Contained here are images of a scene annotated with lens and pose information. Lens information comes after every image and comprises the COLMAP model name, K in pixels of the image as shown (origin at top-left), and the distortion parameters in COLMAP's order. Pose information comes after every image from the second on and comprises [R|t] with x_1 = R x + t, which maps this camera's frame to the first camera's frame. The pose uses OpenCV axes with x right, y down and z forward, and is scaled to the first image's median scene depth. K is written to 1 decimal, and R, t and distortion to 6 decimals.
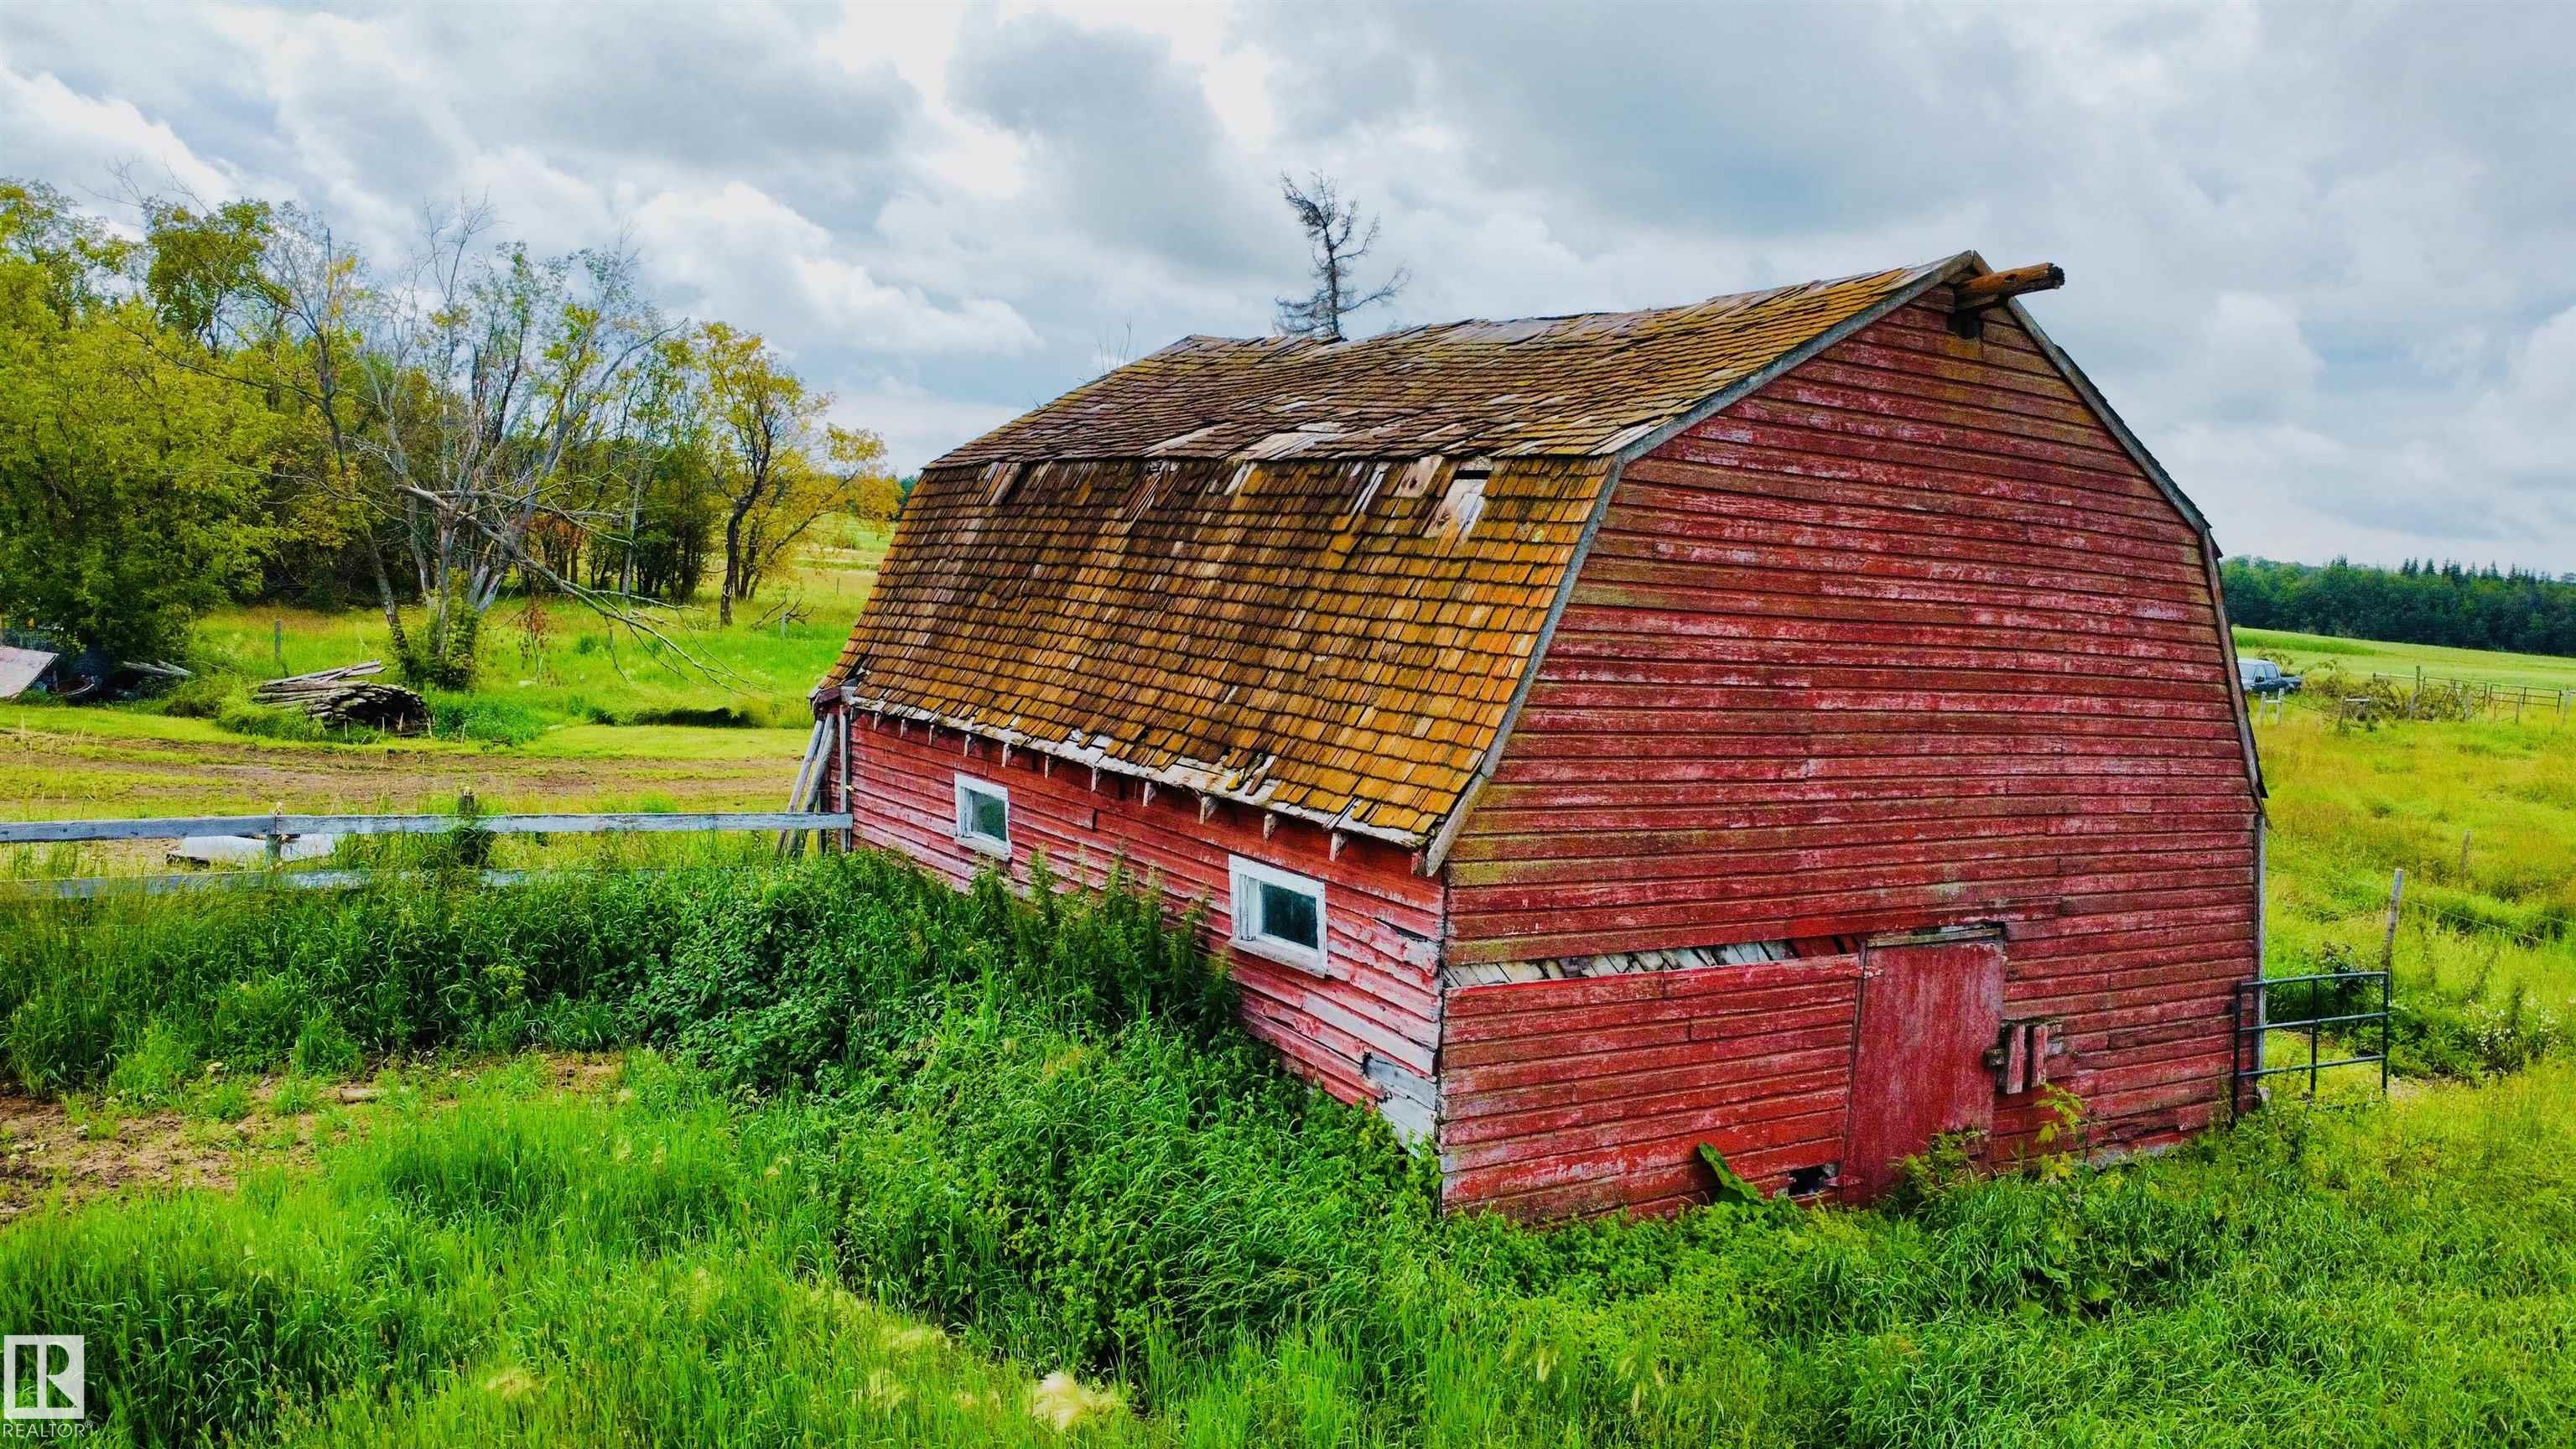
lens RADIAL K [[1861.4, 0, 1282.6], [0, 1861.4, 715.3], [0, 0, 1]] dist [-0.026508, -0.008909]
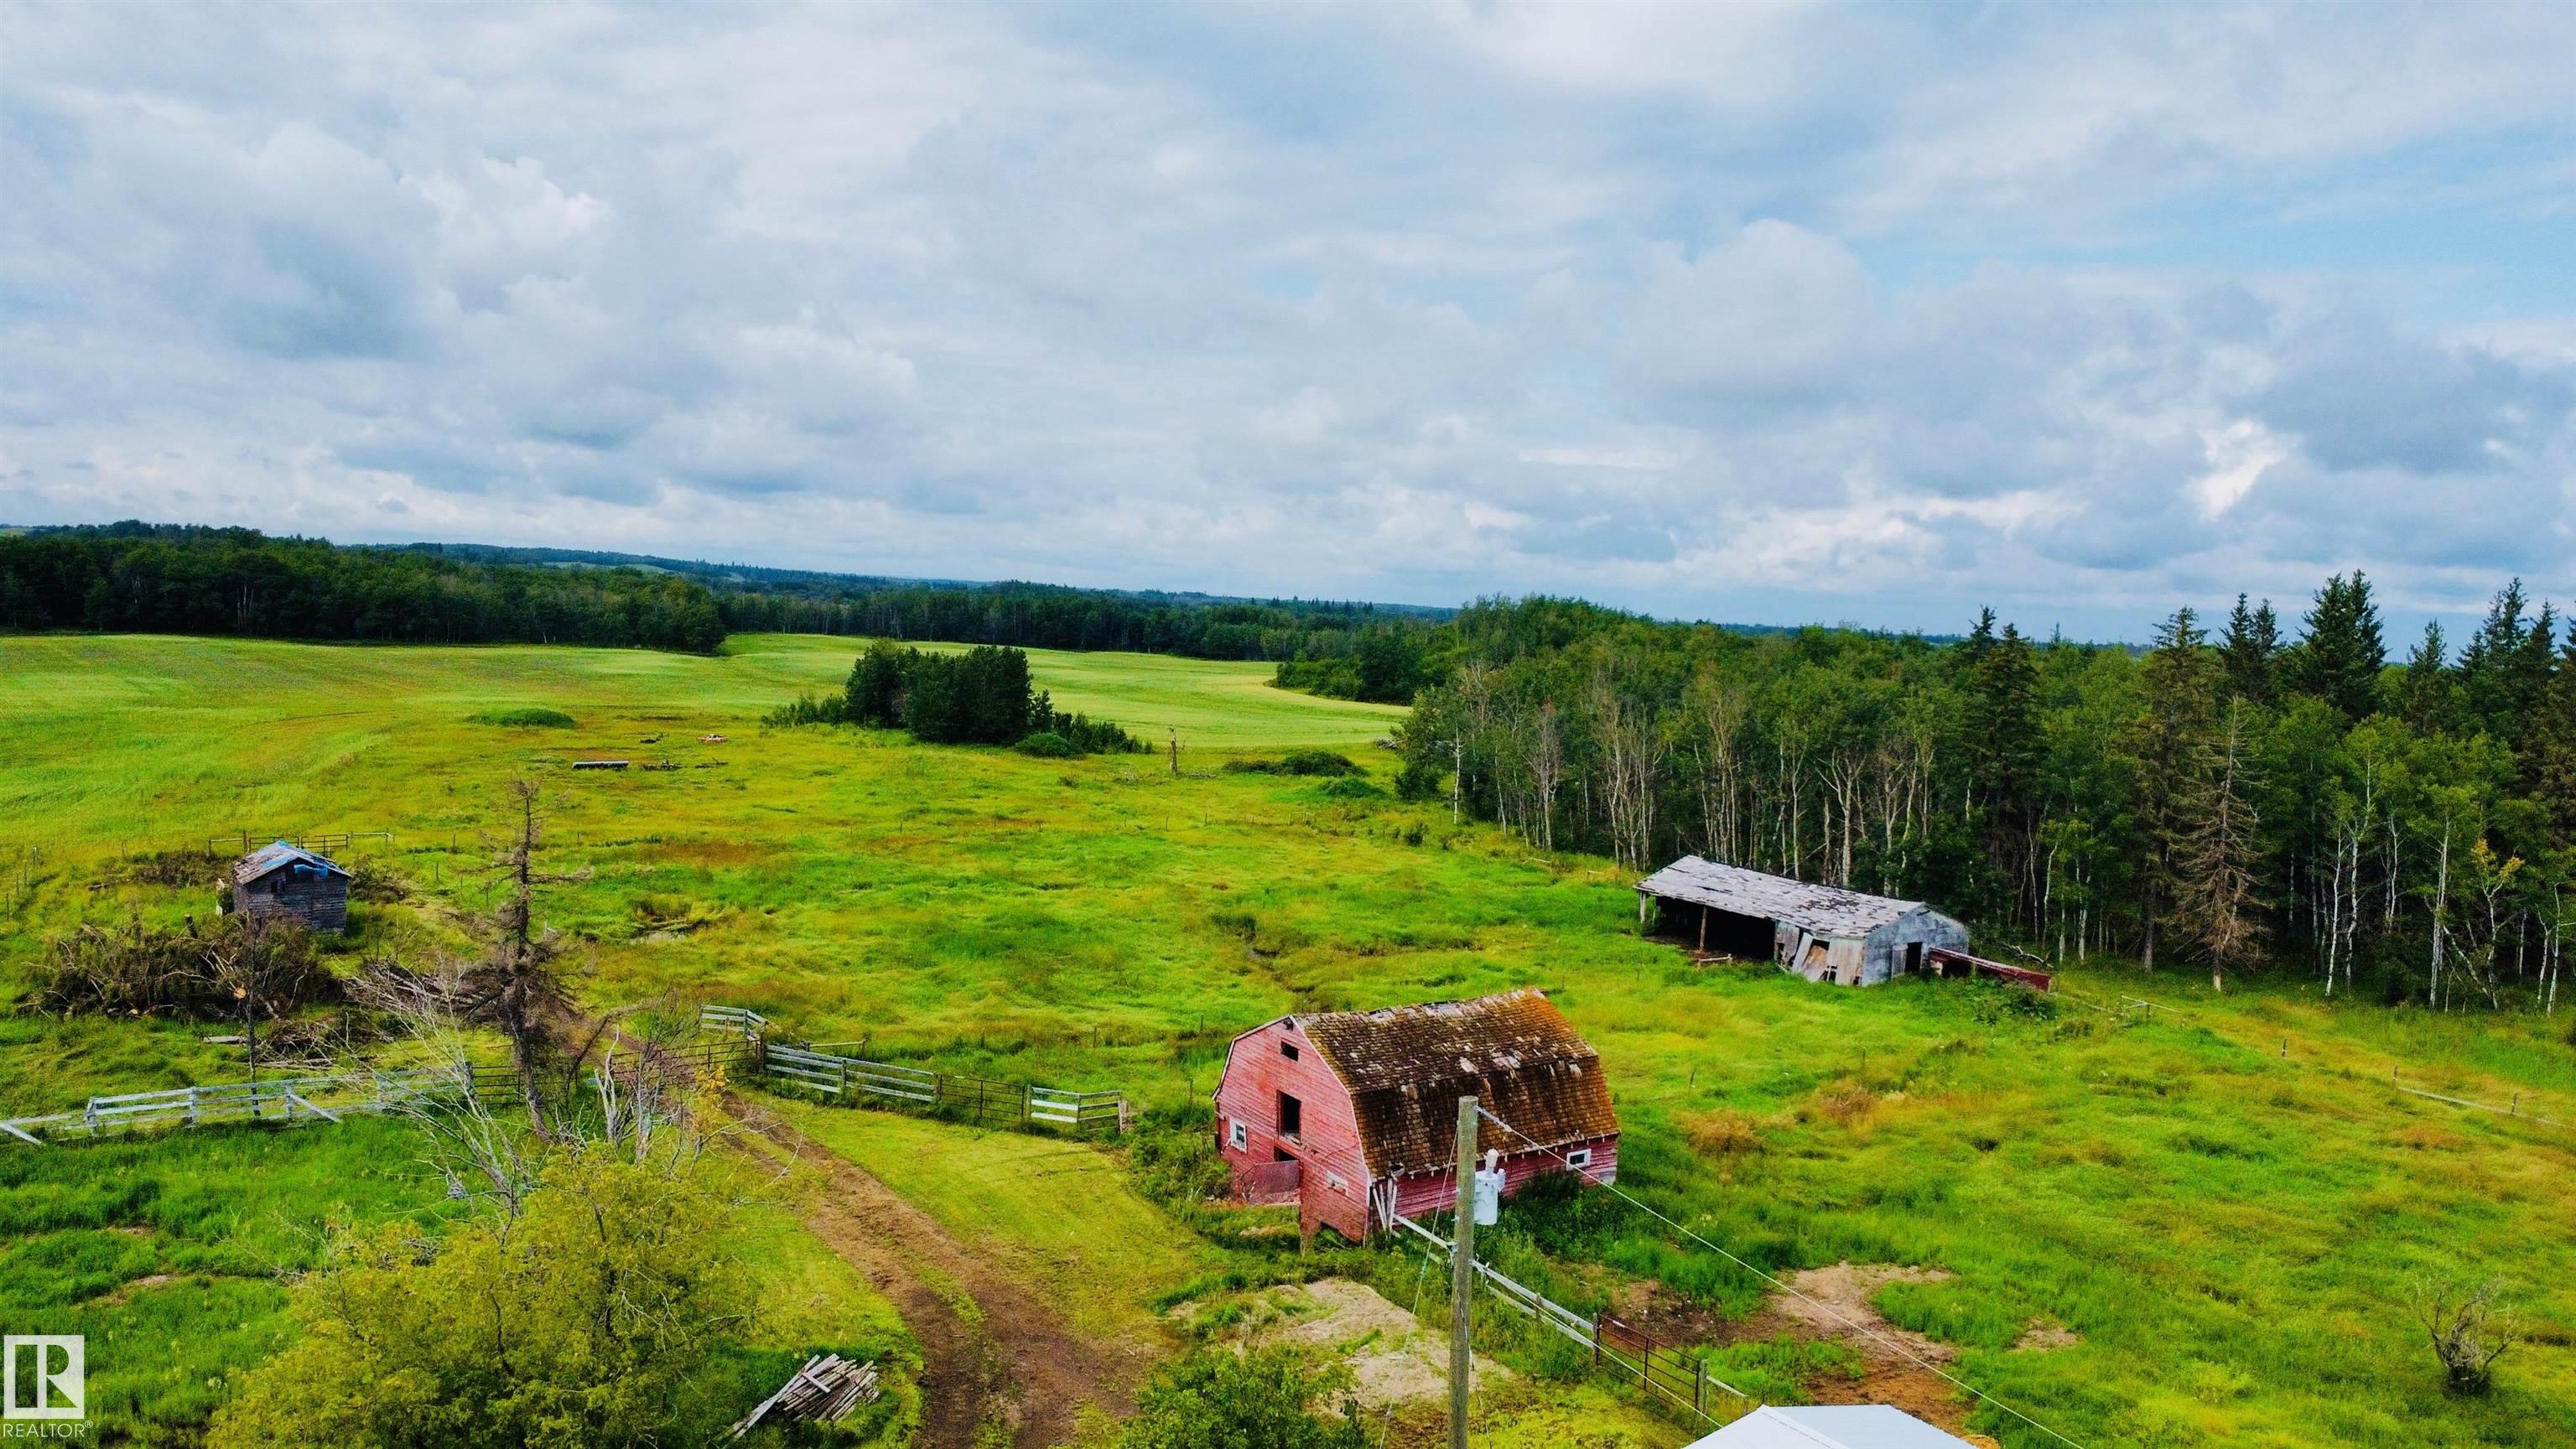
lens RADIAL K [[1861.4, 0, 1285.4], [0, 1861.4, 712.1], [0, 0, 1]] dist [-0.026508, -0.008909]
pose [[-0.003789, -0.134121, 0.990958, -4.536936], [0.043502, 0.990005, 0.134158, -1.695727], [-0.999046, 0.043617, 0.002084, 1.627957]]
